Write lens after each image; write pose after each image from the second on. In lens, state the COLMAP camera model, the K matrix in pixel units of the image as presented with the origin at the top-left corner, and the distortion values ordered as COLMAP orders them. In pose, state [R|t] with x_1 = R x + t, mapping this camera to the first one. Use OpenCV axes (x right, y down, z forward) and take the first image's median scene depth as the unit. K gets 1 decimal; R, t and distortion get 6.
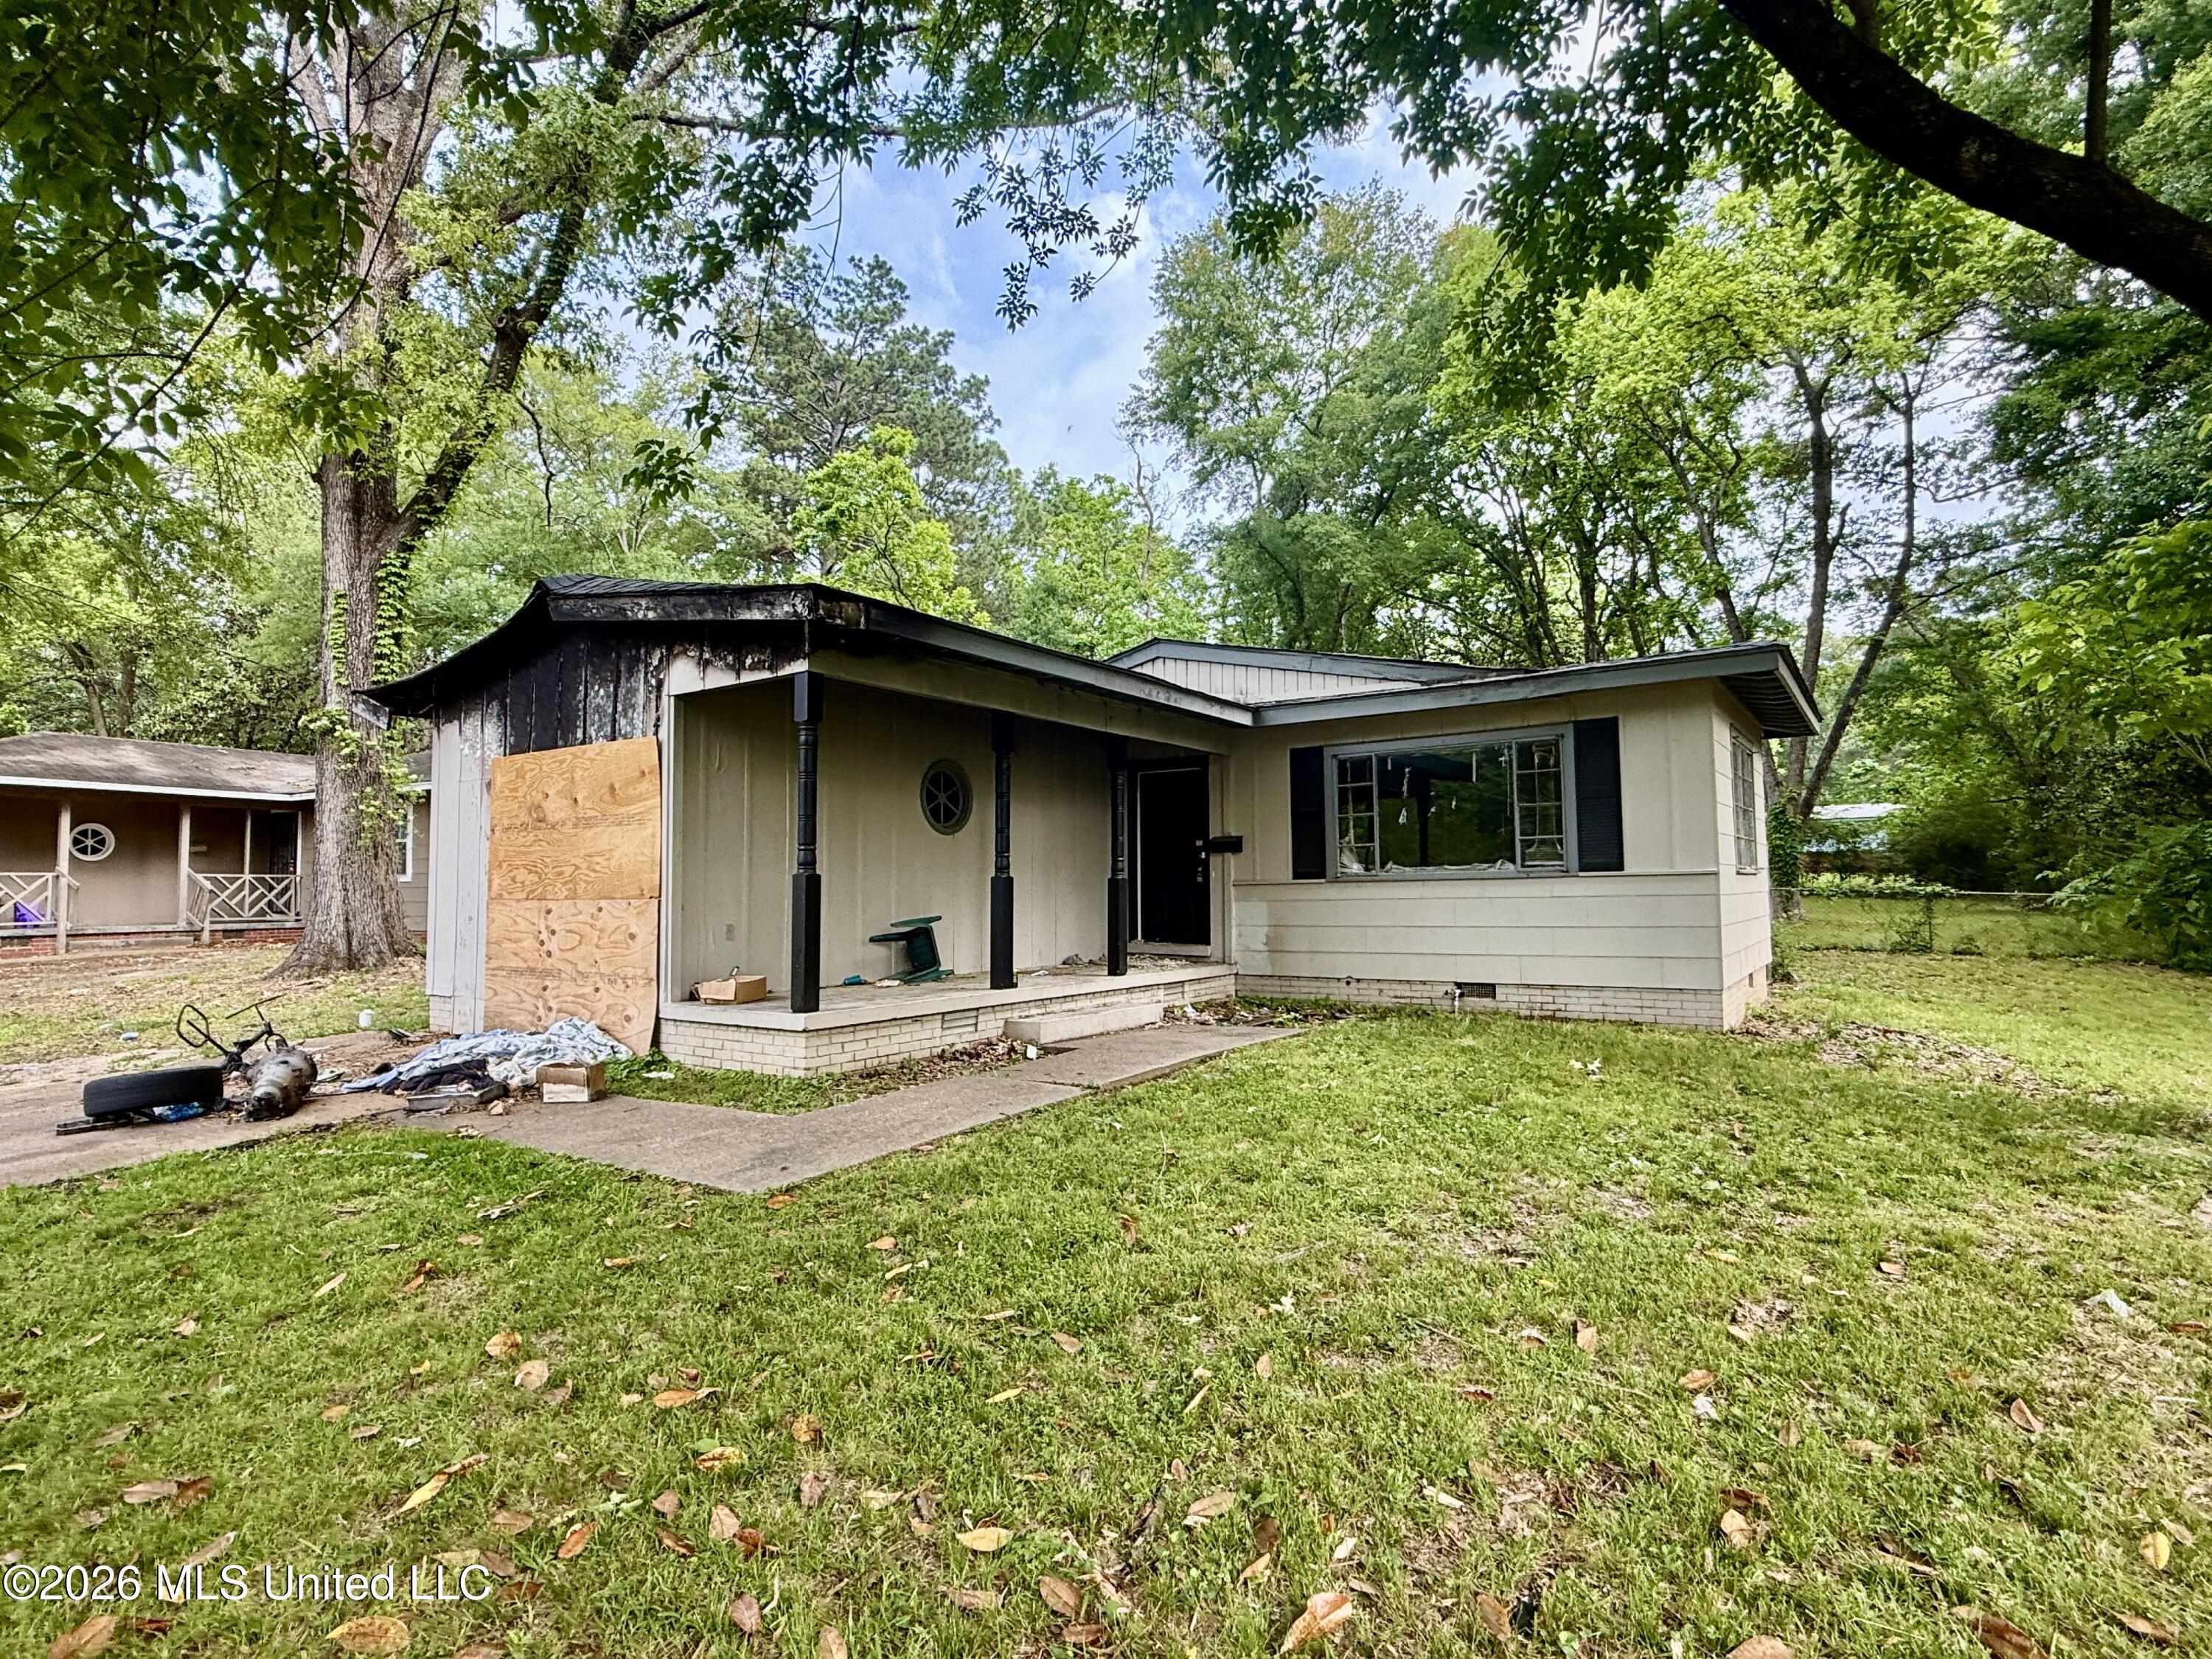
lens RADIAL K [[1167.1, 0, 1105.5], [0, 1167.1, 828.5], [0, 0, 1]] dist [-0.000514, 0.000011]
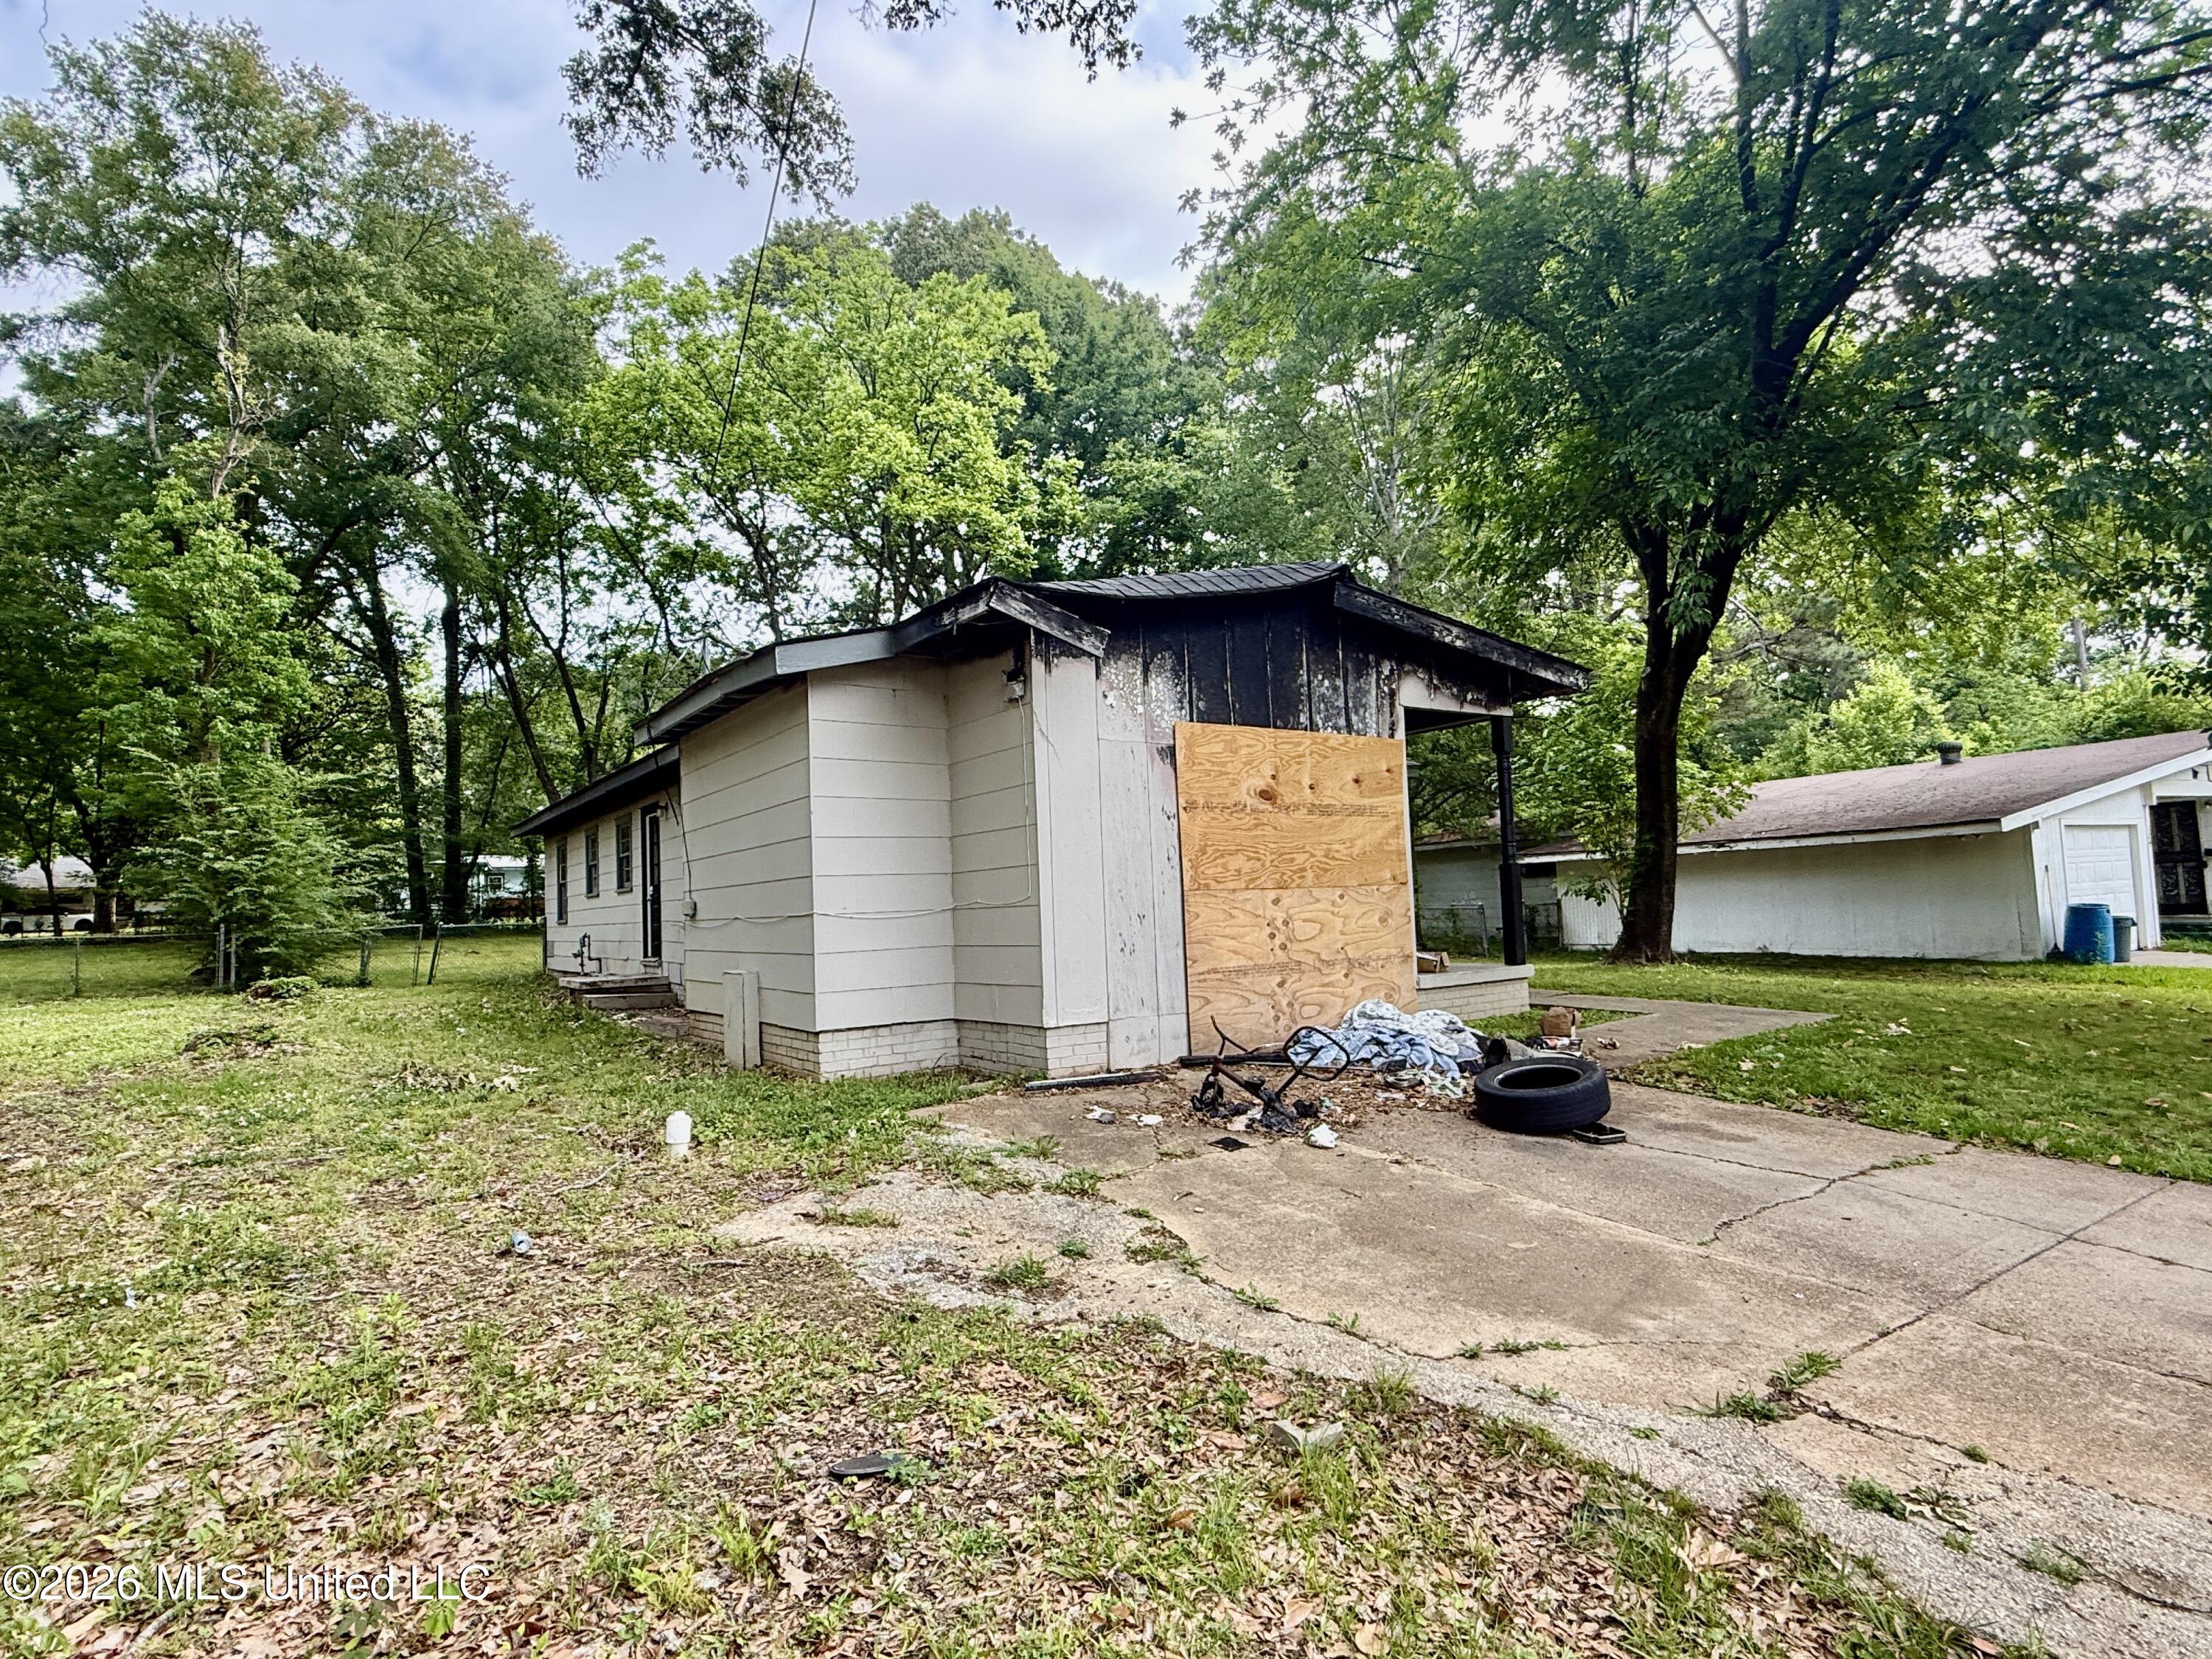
lens RADIAL K [[1167.1, 0, 1105.0], [0, 1167.1, 833.7], [0, 0, 1]] dist [-0.000514, 0.000011]
pose [[0.356024, 0.056249, 0.932782, -1.513038], [-0.024191, 0.998407, -0.050973, 0.073876], [-0.934164, -0.004418, 0.356818, 0.858060]]
